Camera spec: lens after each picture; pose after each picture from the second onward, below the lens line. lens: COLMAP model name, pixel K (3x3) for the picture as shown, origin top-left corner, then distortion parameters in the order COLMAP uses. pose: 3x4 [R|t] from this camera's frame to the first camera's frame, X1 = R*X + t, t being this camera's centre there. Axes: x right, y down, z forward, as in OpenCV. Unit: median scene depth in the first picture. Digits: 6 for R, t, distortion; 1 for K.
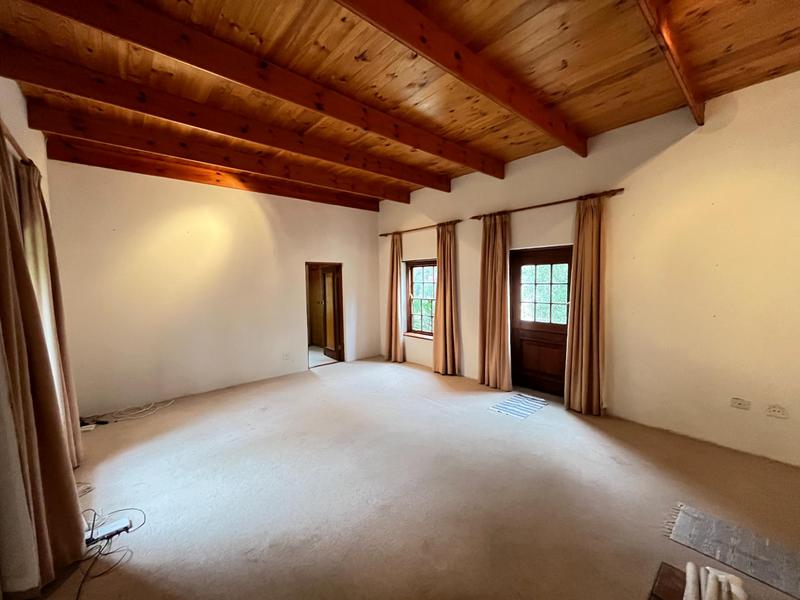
lens RADIAL K [[325.1, 0, 396.1], [0, 325.1, 326.3], [0, 0, 1]] dist [0.021636, 0.000033]
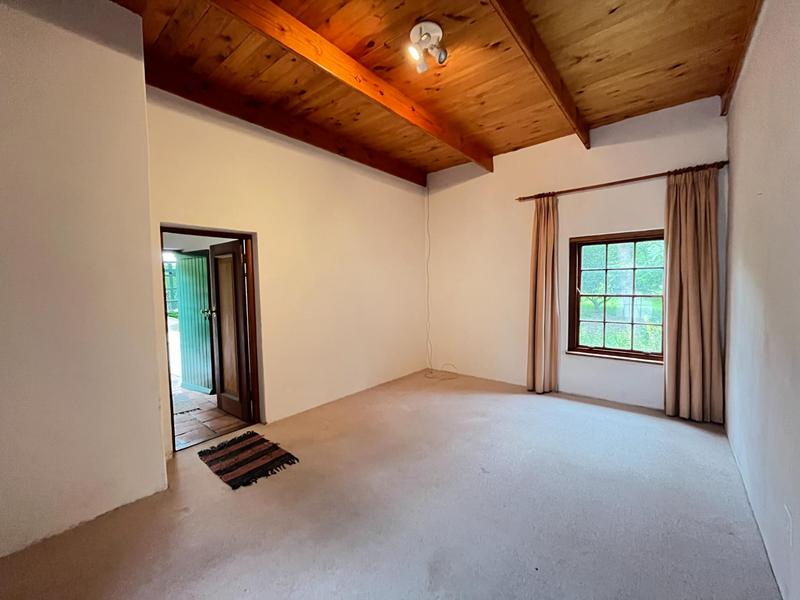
lens RADIAL K [[318.2, 0, 403.2], [0, 318.2, 299.3], [0, 0, 1]] dist [-0.025962, -0.000036]
pose [[0.986579, -0.037905, 0.158821, -0.319529], [0.048080, 0.996996, -0.060723, -0.046708], [-0.156042, 0.067544, 0.985438, 0.366273]]
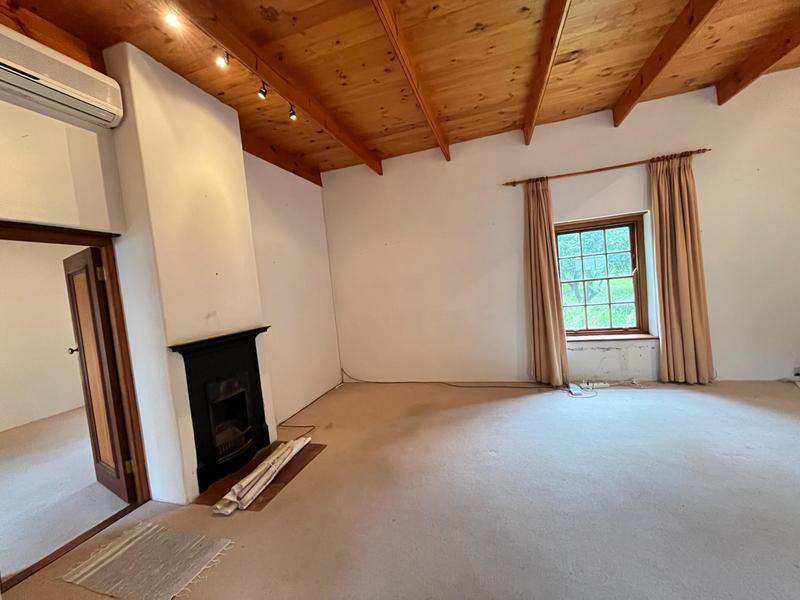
lens RADIAL K [[304.3, 0, 400.9], [0, 304.3, 302.6], [0, 0, 1]] dist [-0.012025, 0.000002]
pose [[0.850672, -0.136406, 0.507692, -0.441784], [0.168720, 0.985501, -0.017918, -0.072698], [-0.497887, 0.100900, 0.861352, 0.523698]]
